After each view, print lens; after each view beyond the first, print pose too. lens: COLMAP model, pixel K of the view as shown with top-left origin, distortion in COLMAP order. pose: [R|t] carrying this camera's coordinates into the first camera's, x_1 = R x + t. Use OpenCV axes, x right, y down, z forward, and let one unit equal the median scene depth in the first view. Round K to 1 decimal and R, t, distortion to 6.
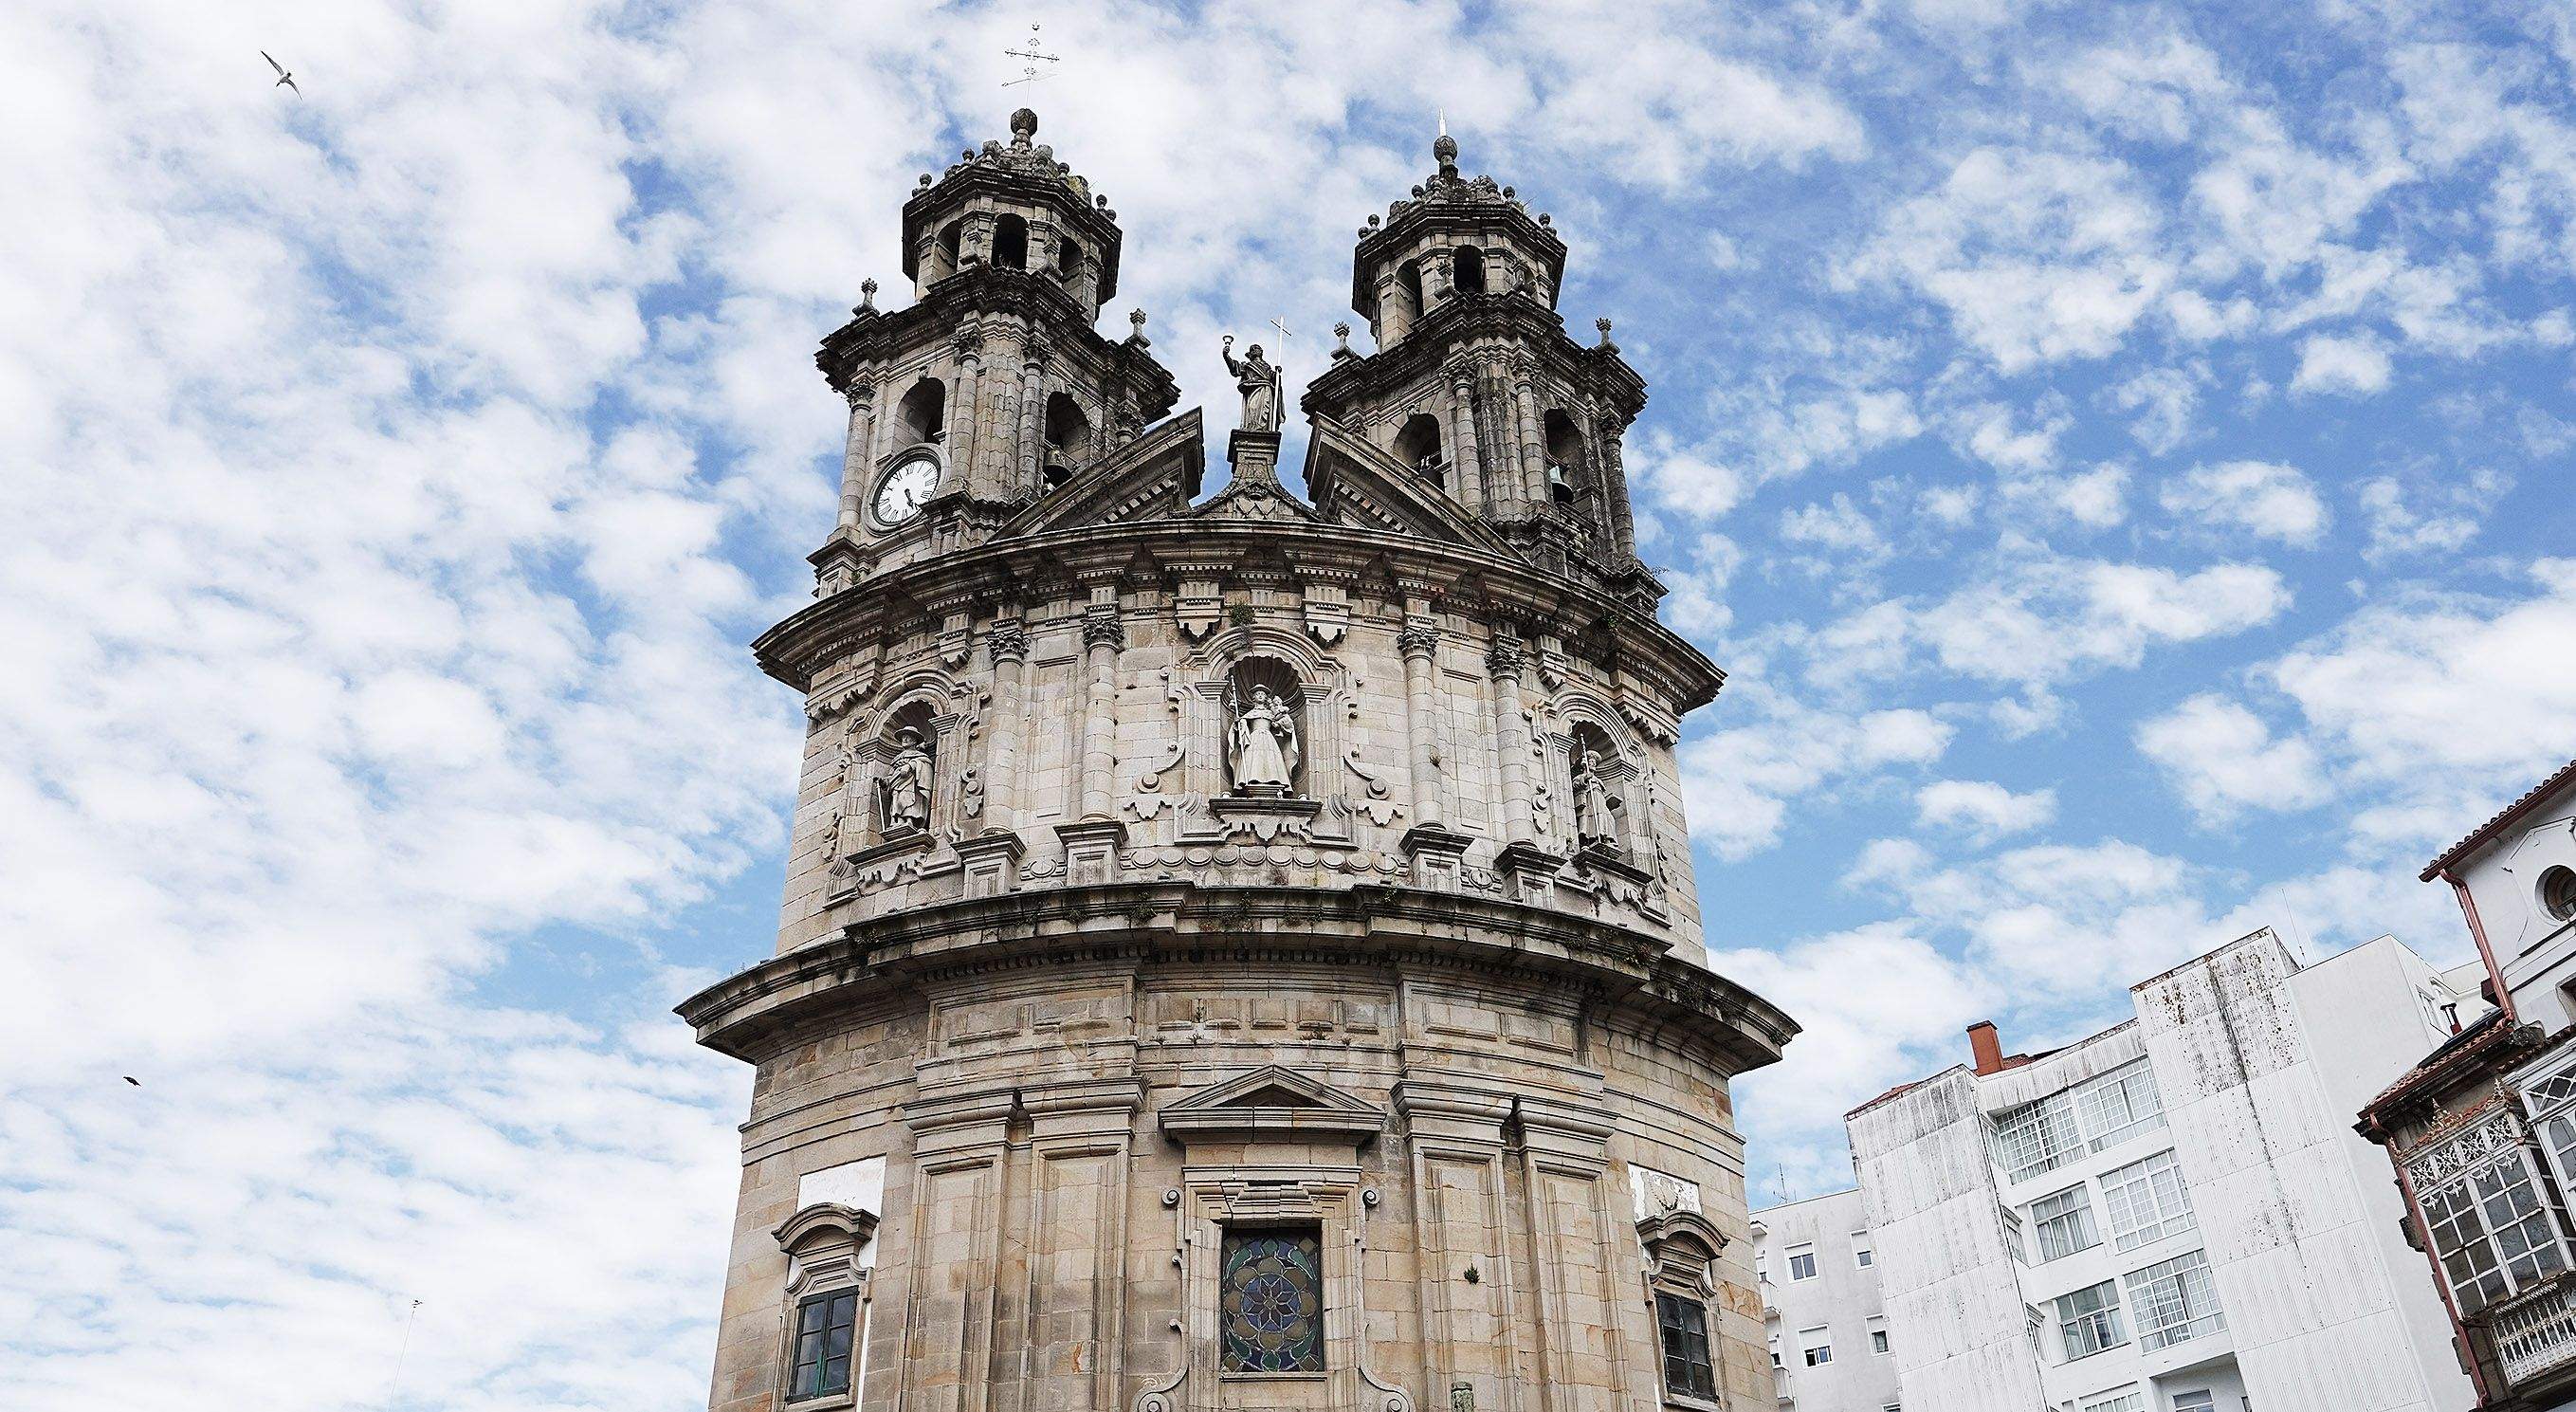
lens RADIAL K [[2003.4, 0, 1296.9], [0, 2003.4, 638.8], [0, 0, 1]] dist [-0.003679, 0.003767]
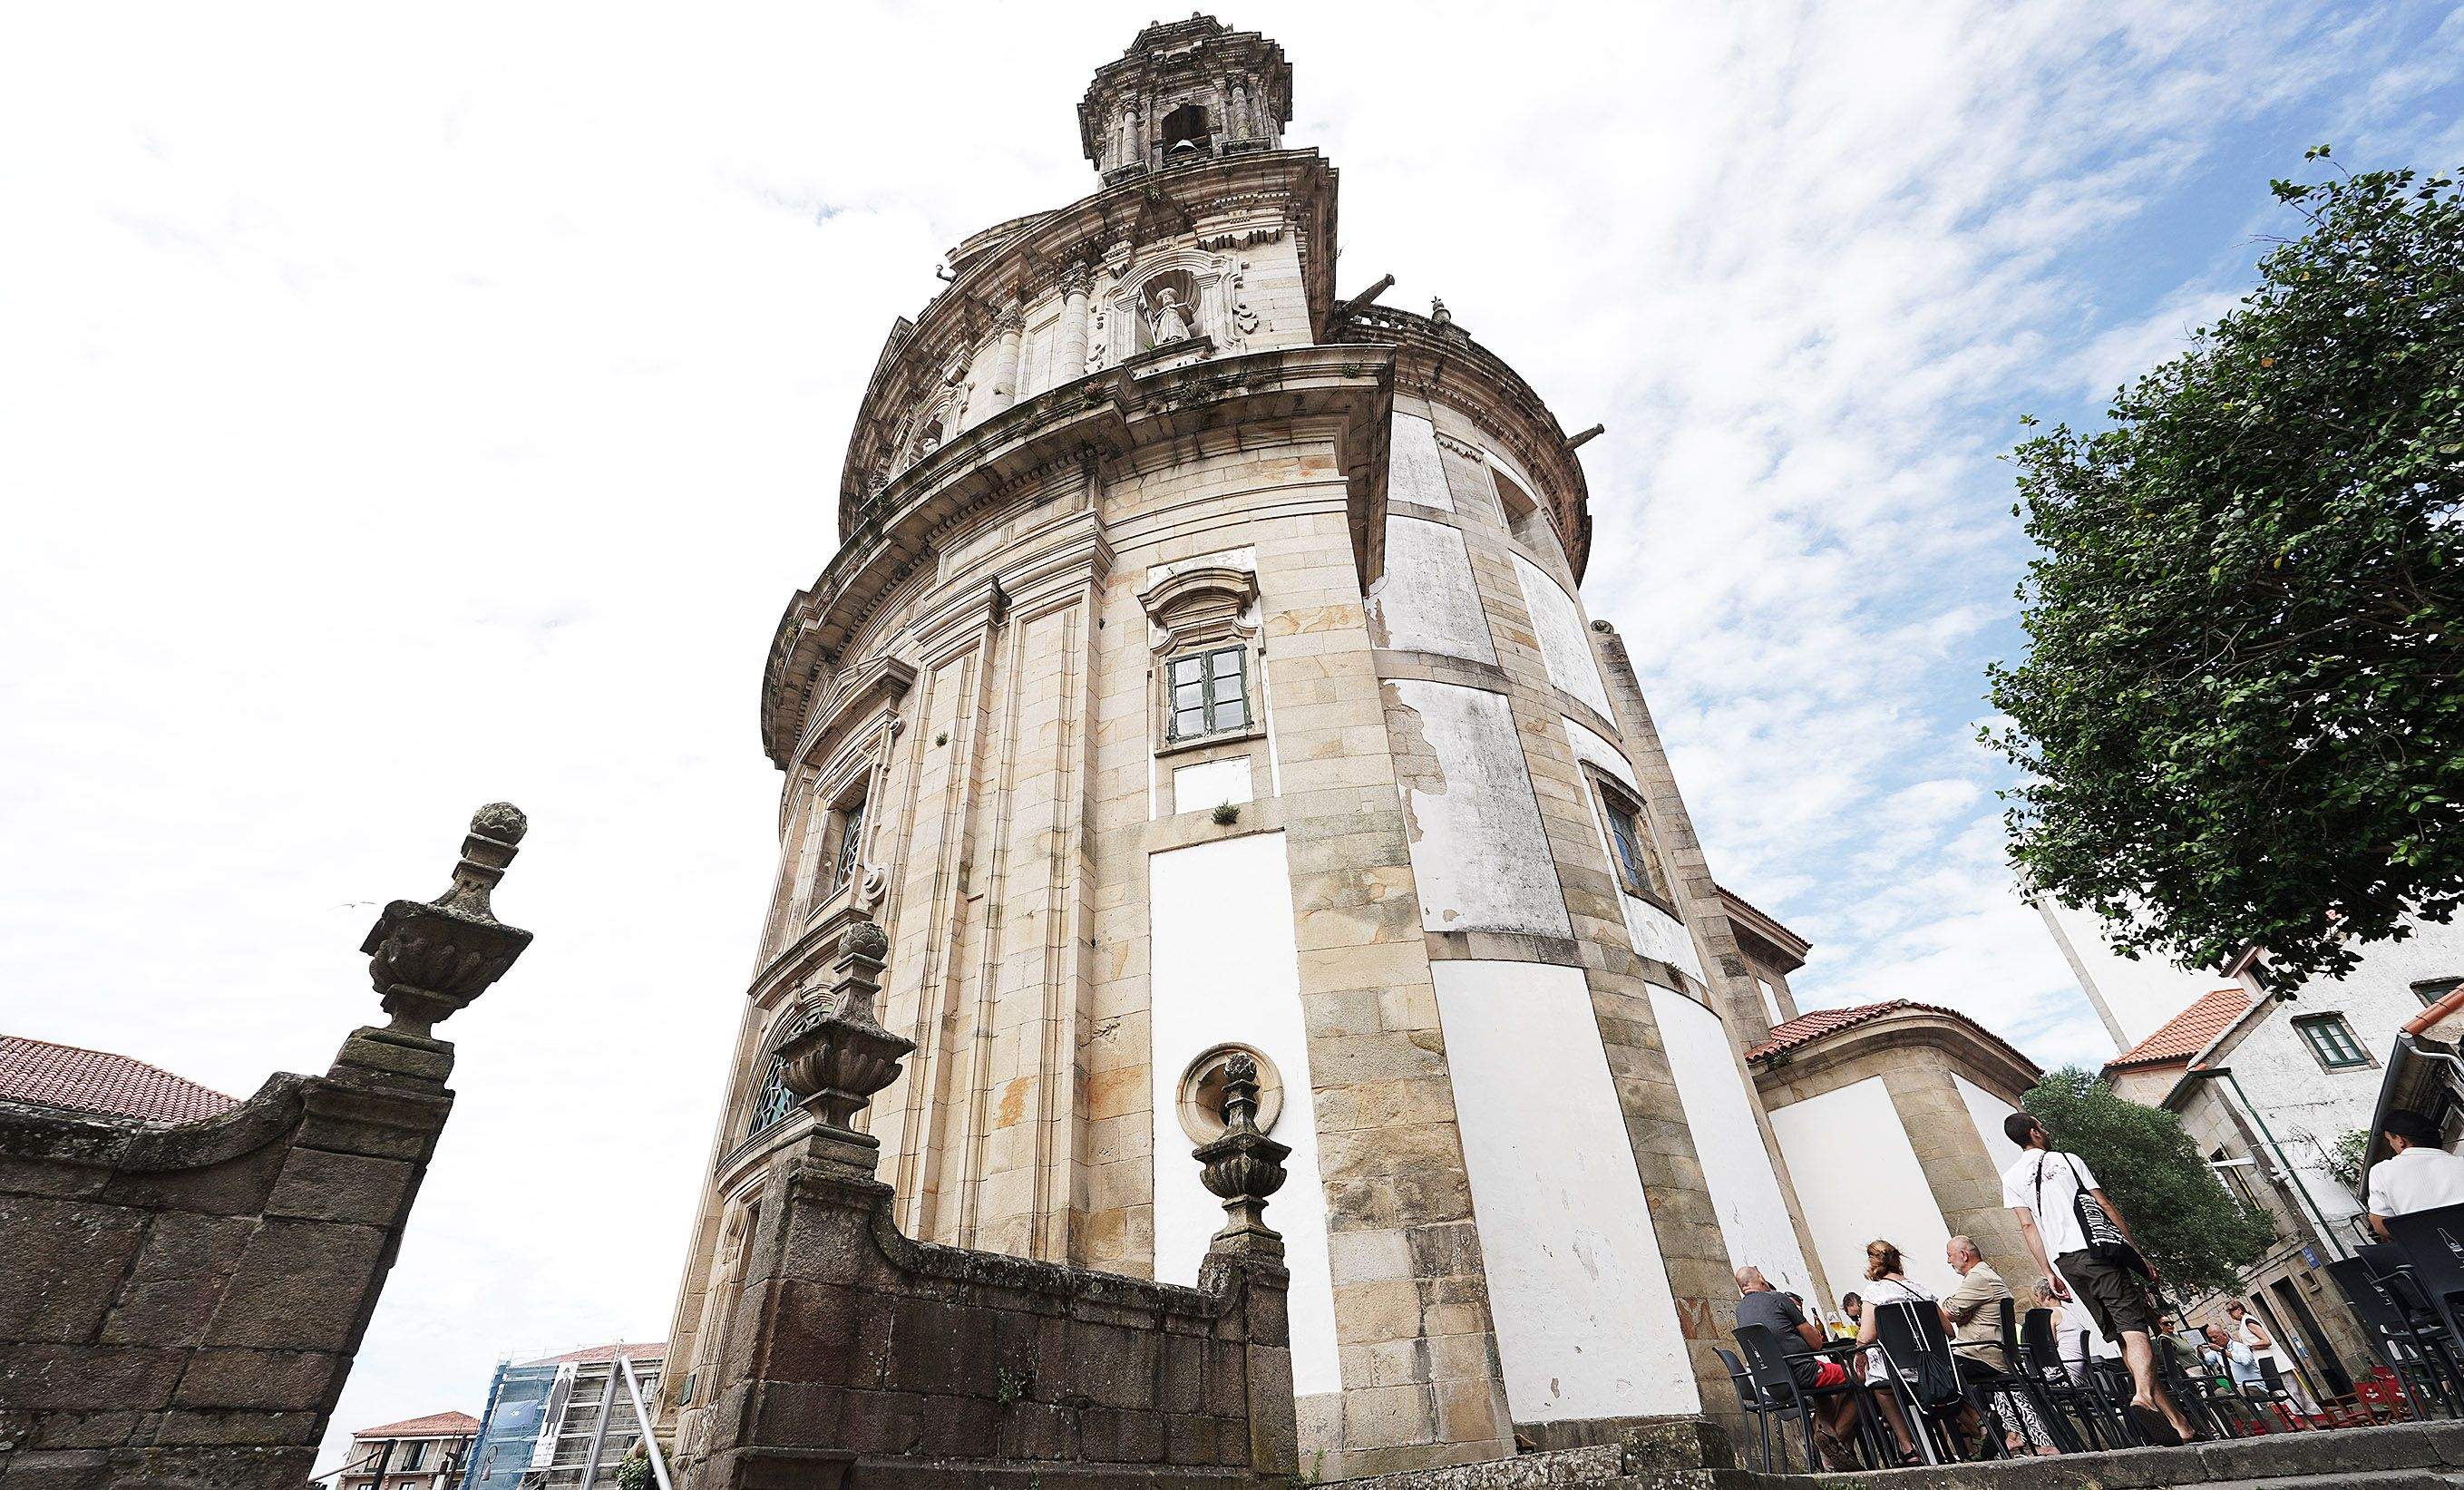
lens RADIAL K [[1077.5, 0, 1231.9], [0, 1077.5, 713.3], [0, 0, 1]] dist [-0.002361, 0.000021]
pose [[0.603391, -0.511390, -0.611882, 0.437714], [0.498770, 0.840712, -0.210788, 0.417364], [0.622212, -0.178001, 0.762344, 0.567182]]
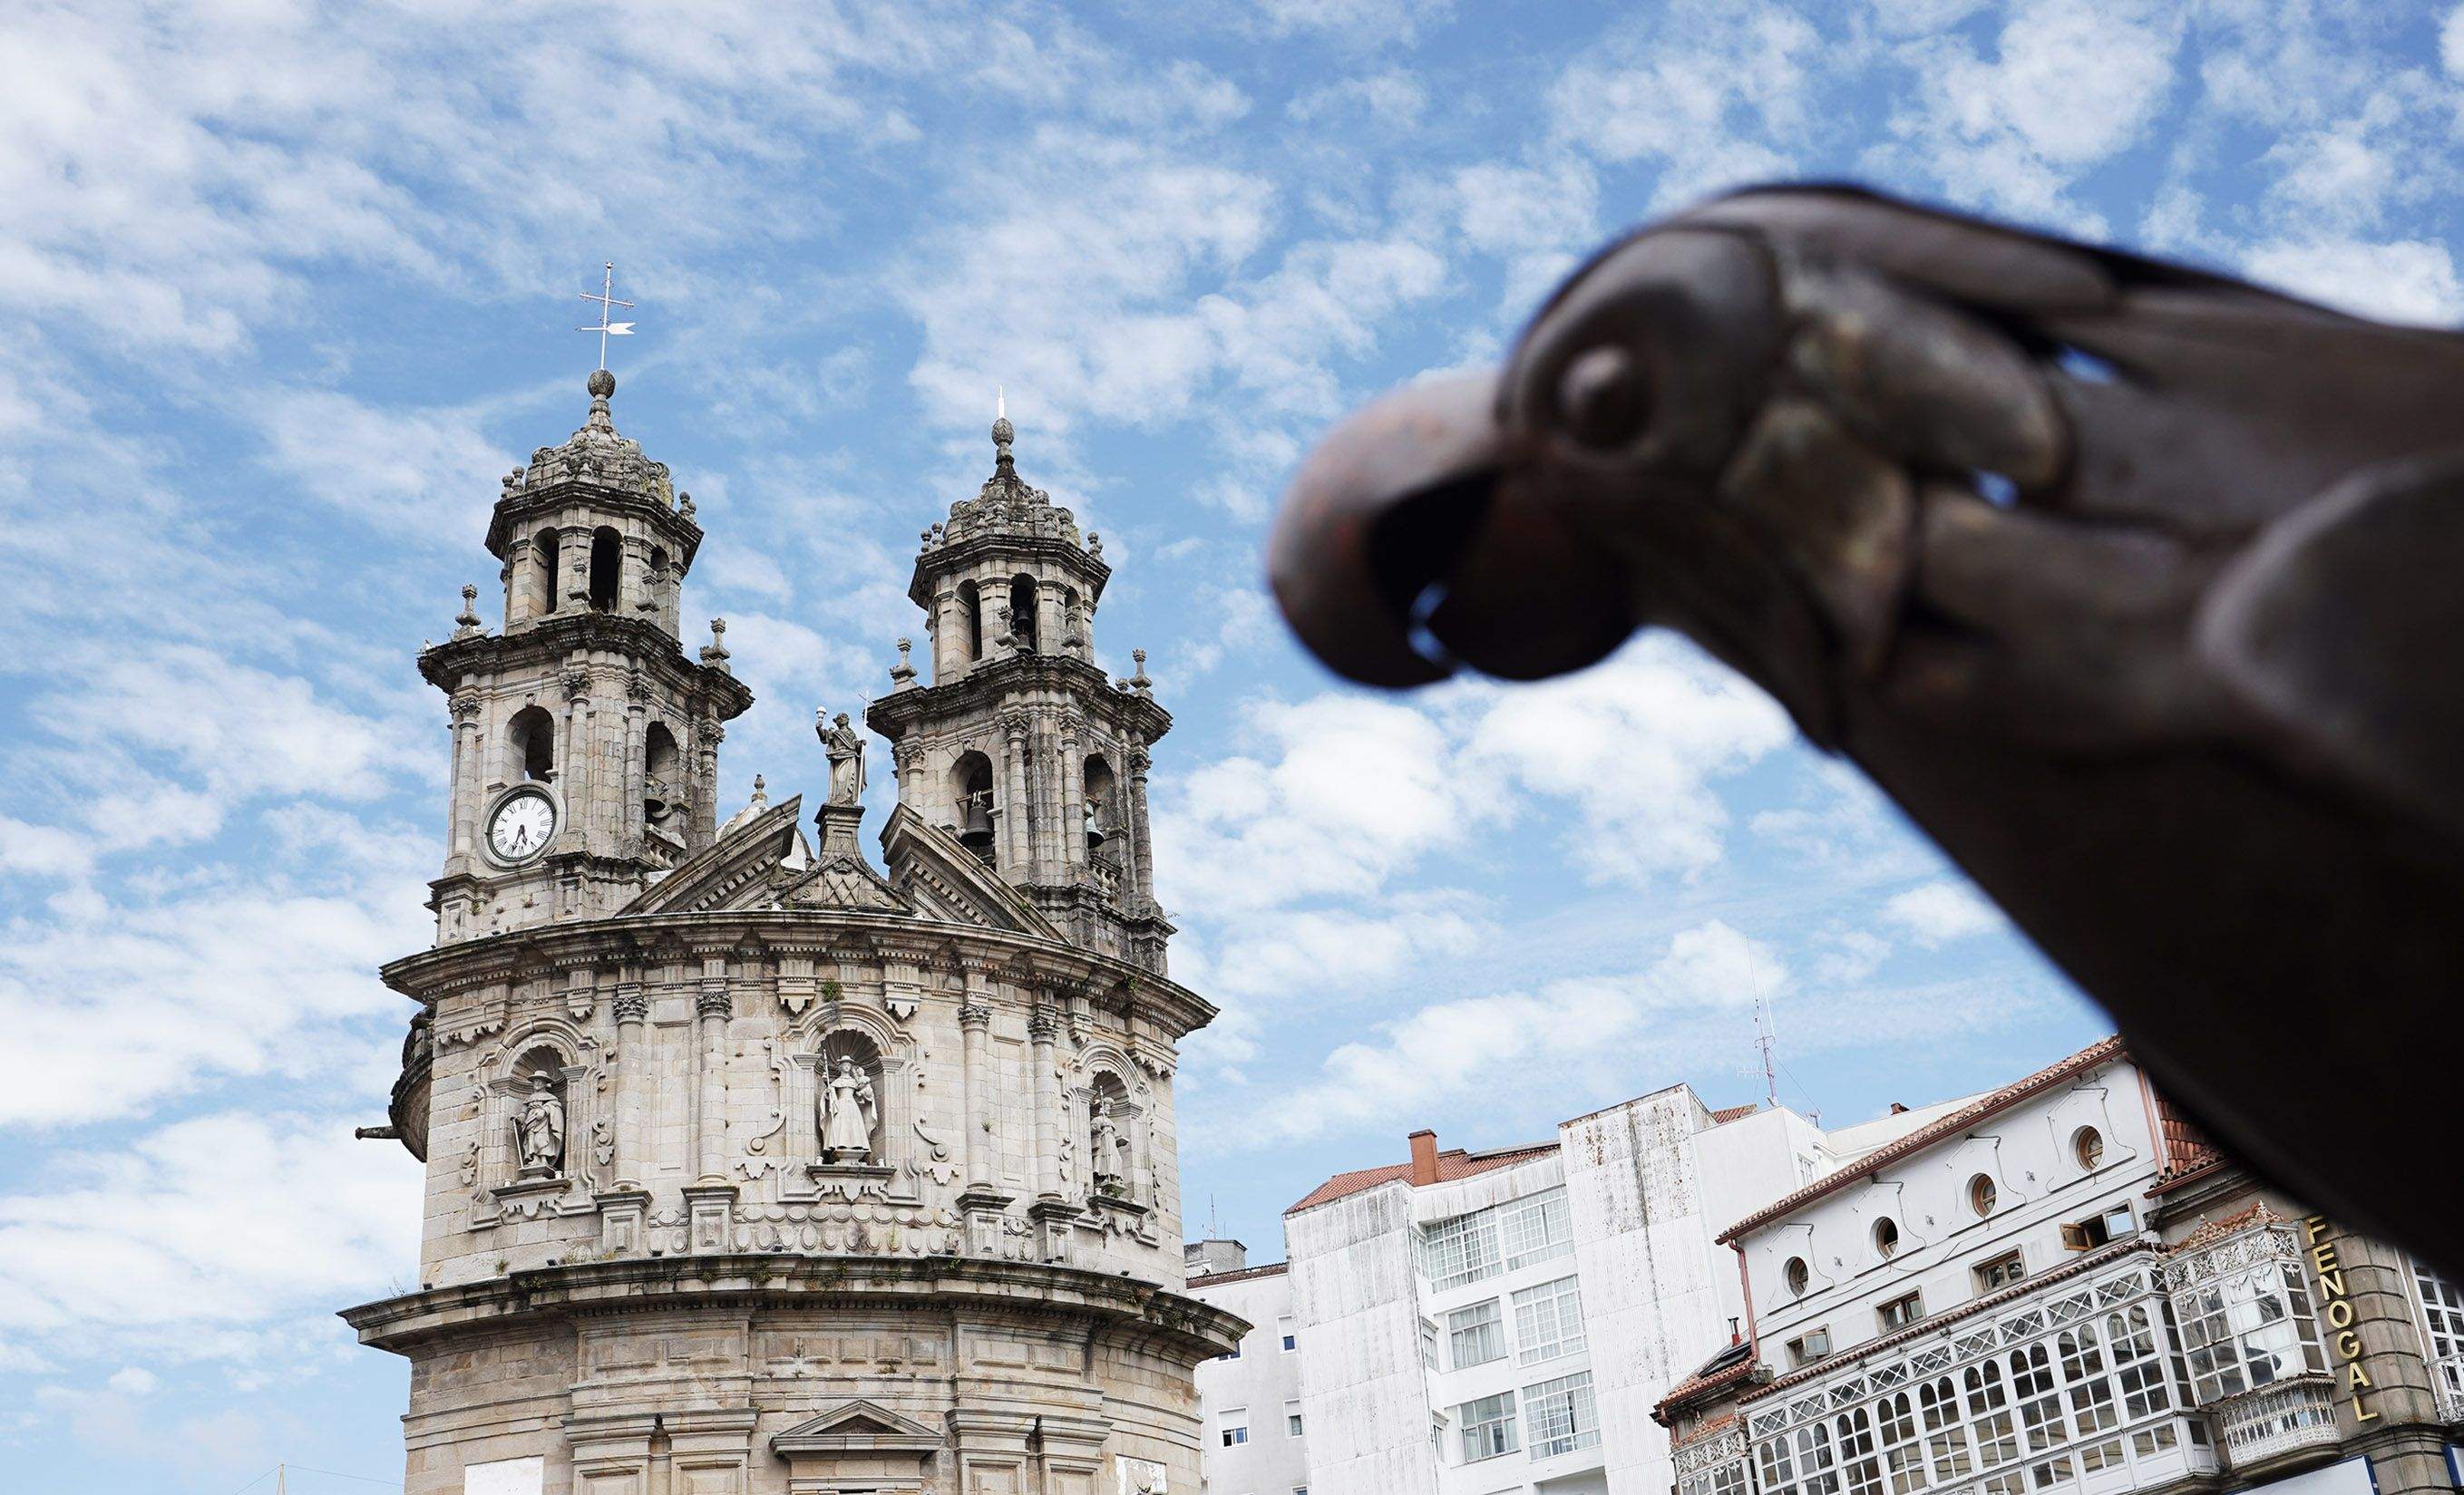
lens RADIAL K [[2661.6, 0, 1181.6], [0, 2661.6, 725.9], [0, 0, 1]] dist [-0.011862, -0.004258]
pose [[0.974903, 0.061051, 0.214096, -0.178512], [-0.090392, 0.987379, 0.130049, -0.404022], [-0.203454, -0.146137, 0.968117, -0.571014]]
